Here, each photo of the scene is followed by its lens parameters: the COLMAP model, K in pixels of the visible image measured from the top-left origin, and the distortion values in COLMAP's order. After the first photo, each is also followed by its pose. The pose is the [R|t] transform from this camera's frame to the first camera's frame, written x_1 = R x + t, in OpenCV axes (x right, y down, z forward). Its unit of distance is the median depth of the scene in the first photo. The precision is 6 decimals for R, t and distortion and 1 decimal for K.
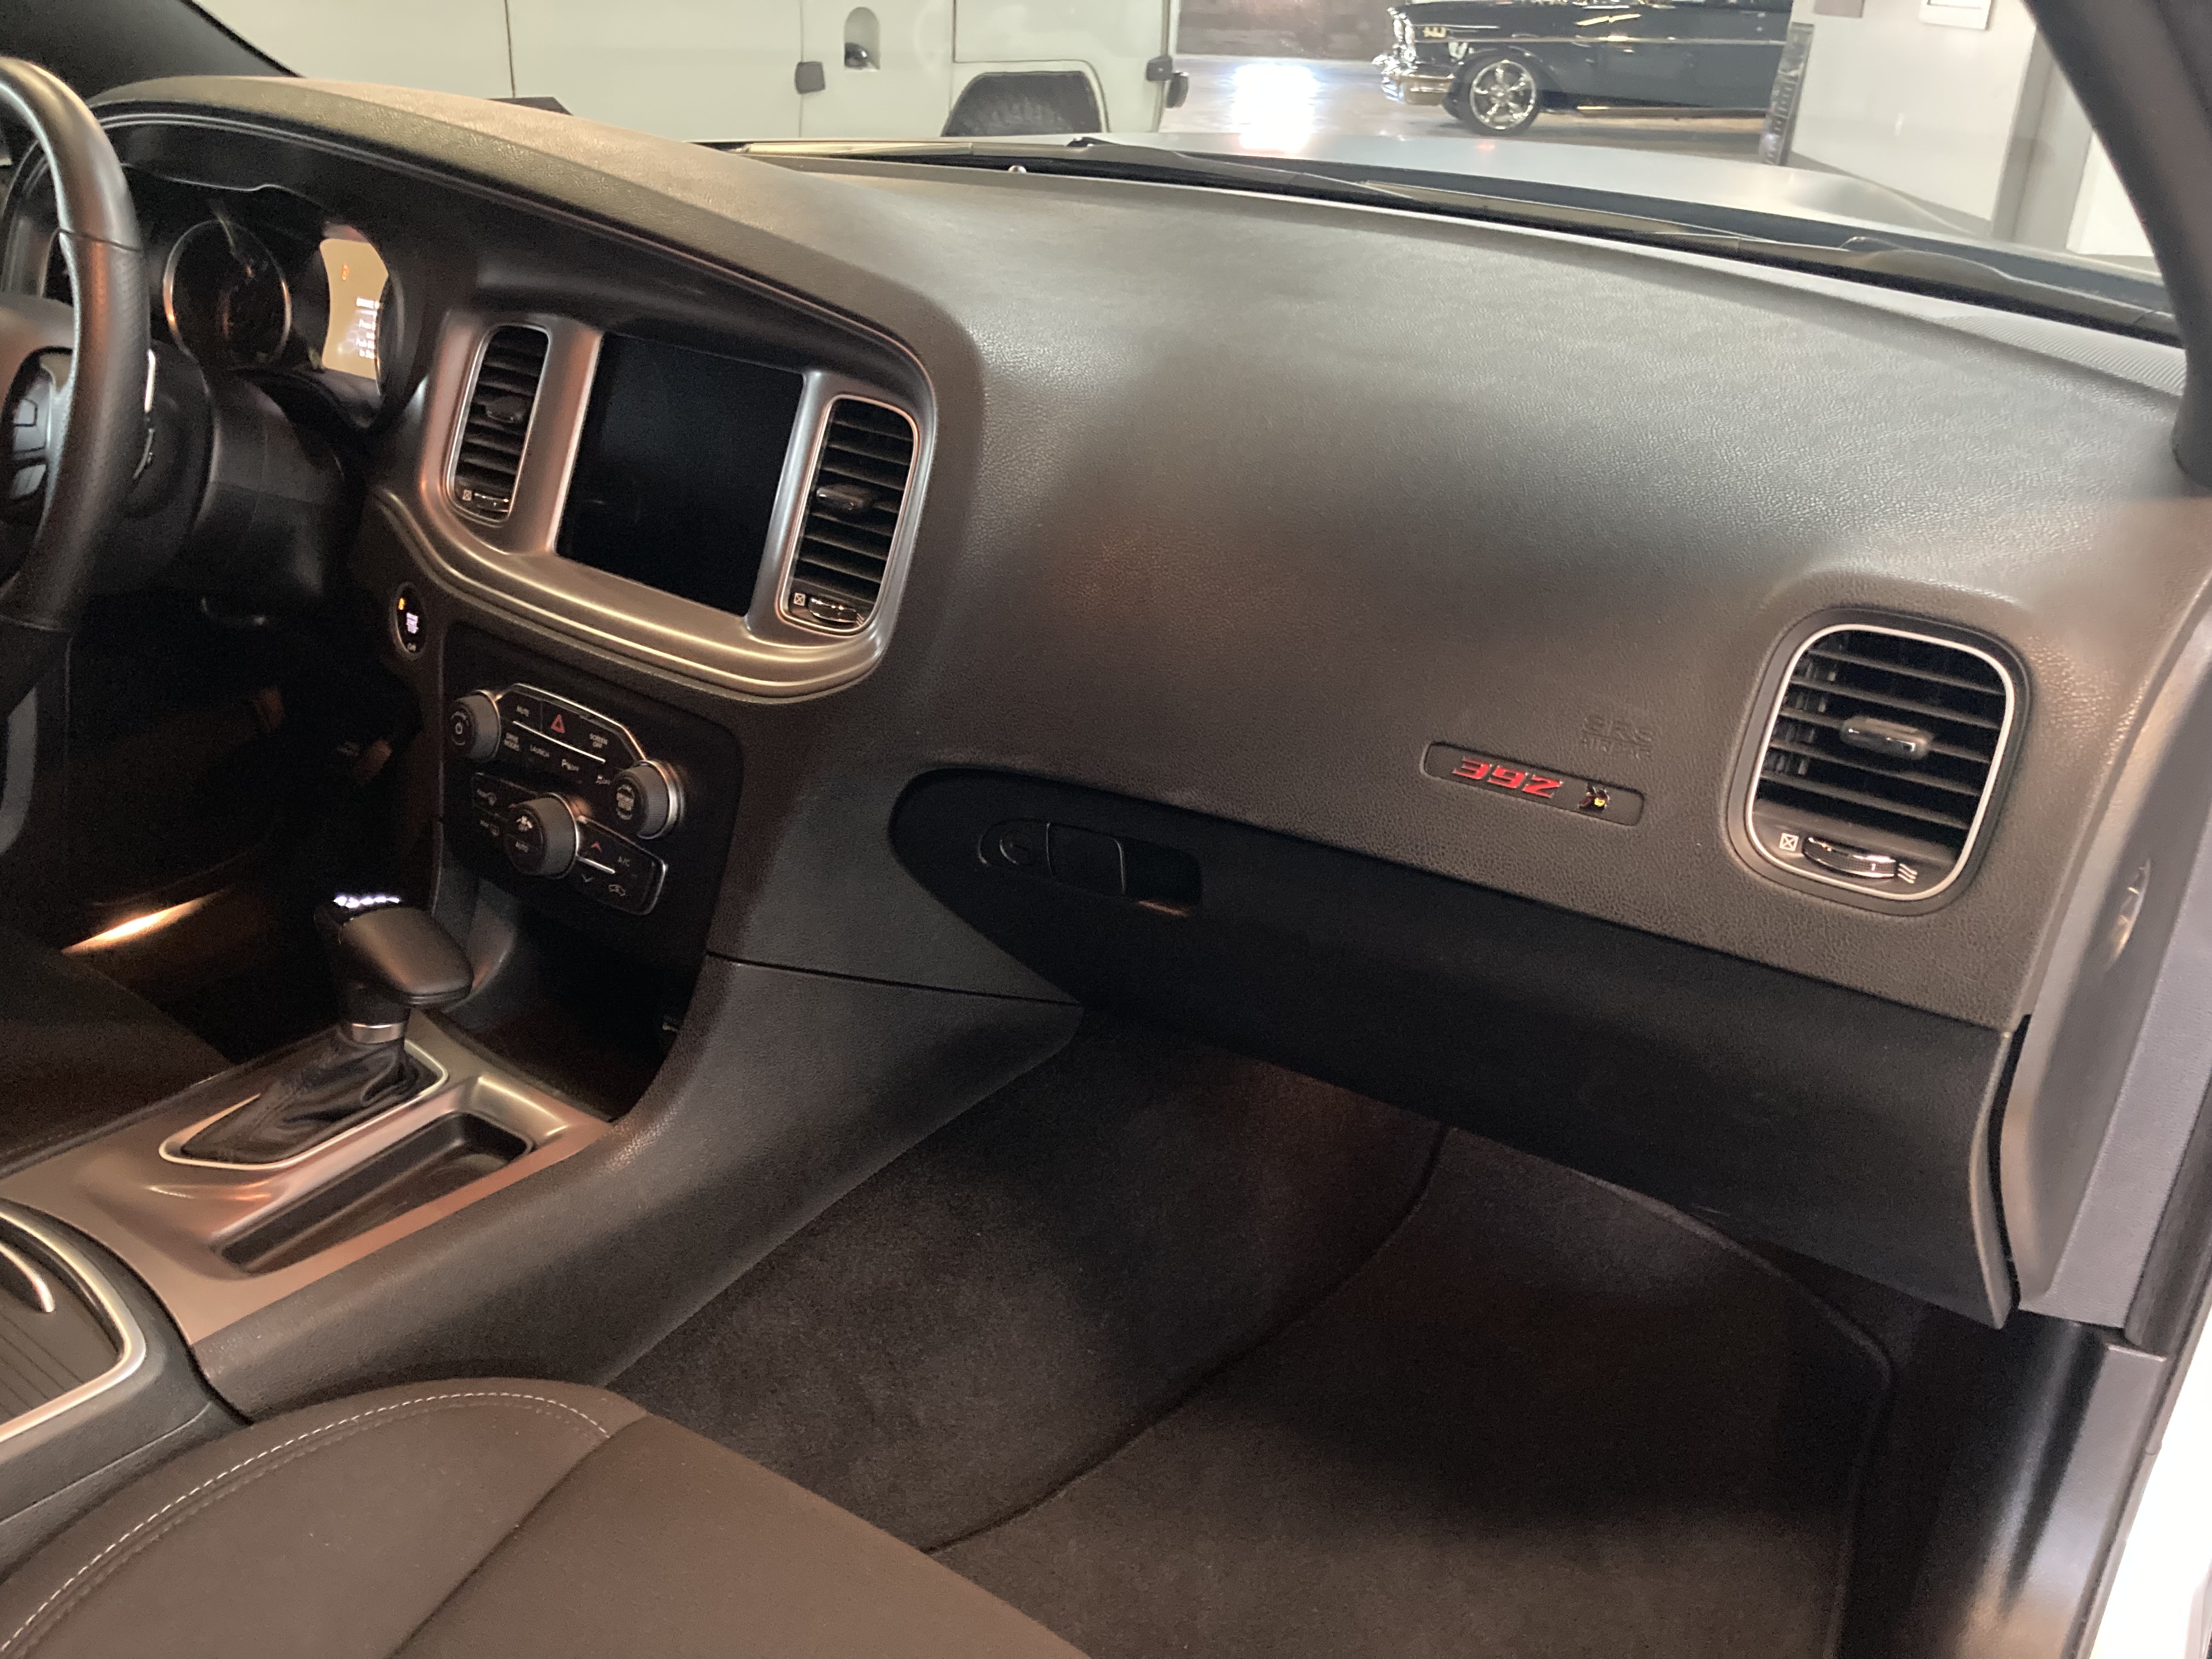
lens RADIAL K [[1806.8, 0, 1124.1], [0, 1806.8, 814.4], [0, 0, 1]] dist [0.016080, -0.009008]
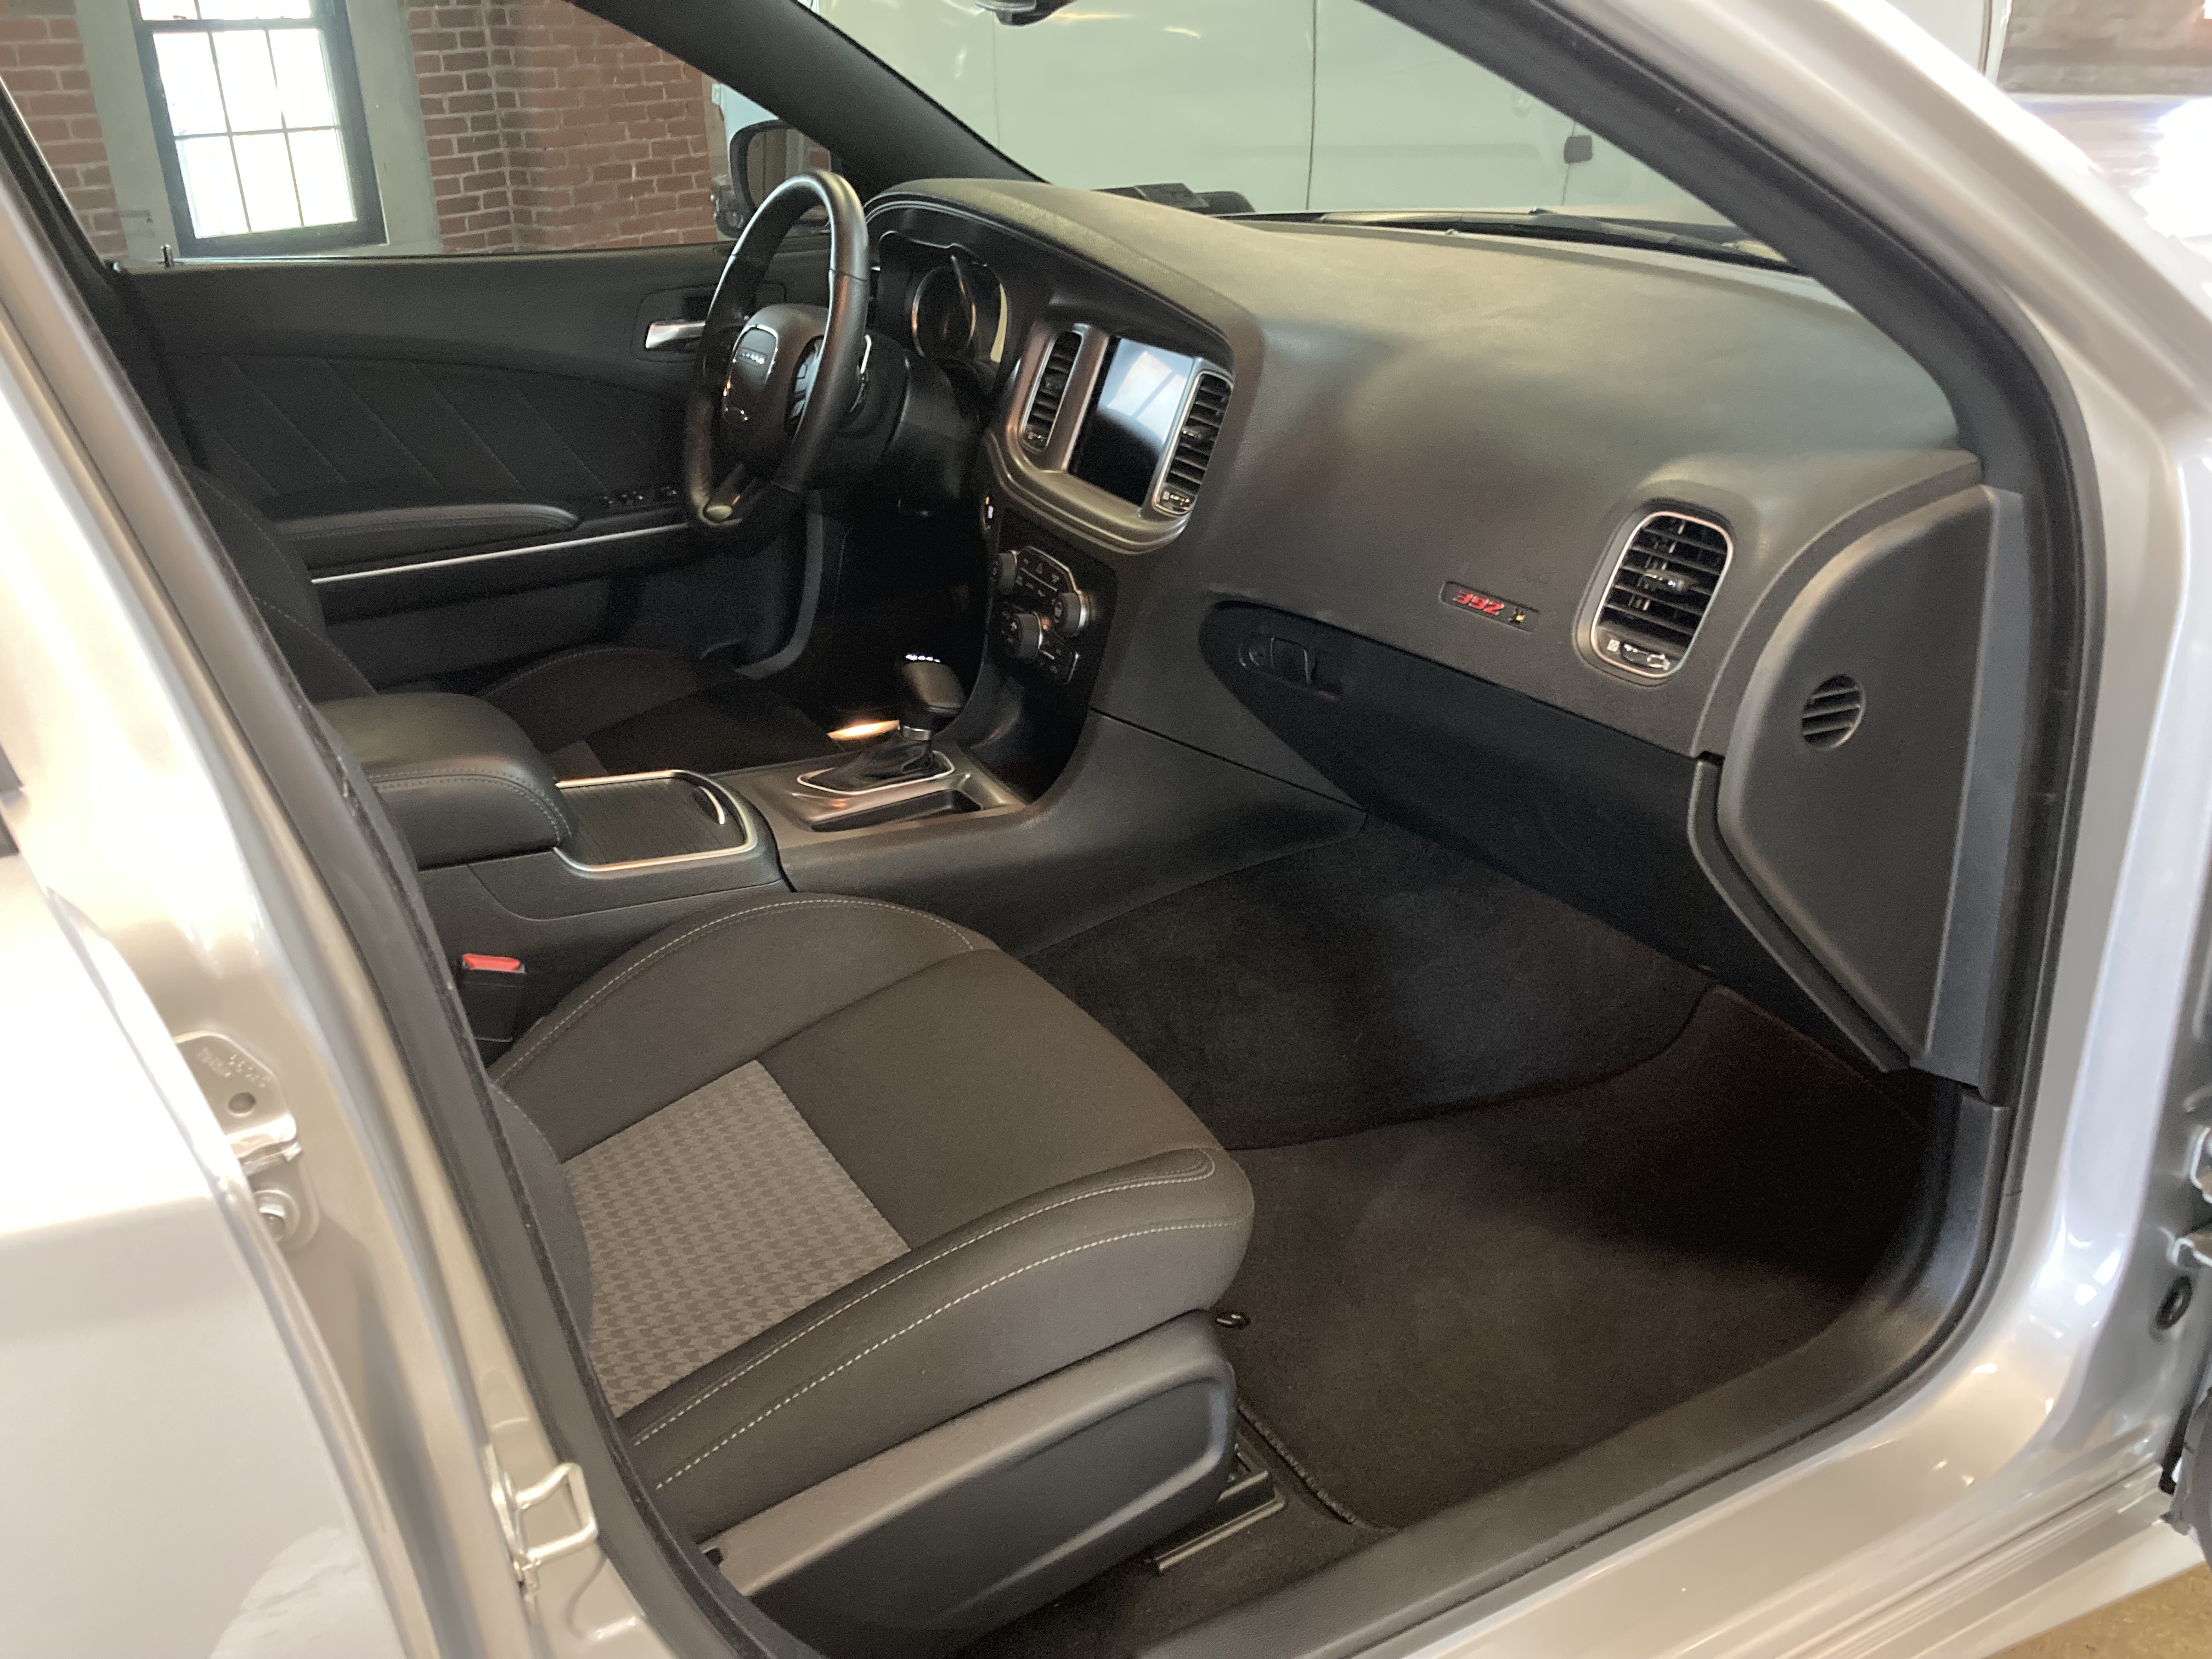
lens RADIAL K [[1806.8, 0, 1102.7], [0, 1806.8, 834.3], [0, 0, 1]] dist [0.016080, -0.009008]
pose [[0.893891, 0.135776, -0.427229, 0.484514], [-0.143907, 0.989501, 0.013374, 0.162634], [0.424559, 0.049526, 0.904045, -0.462618]]
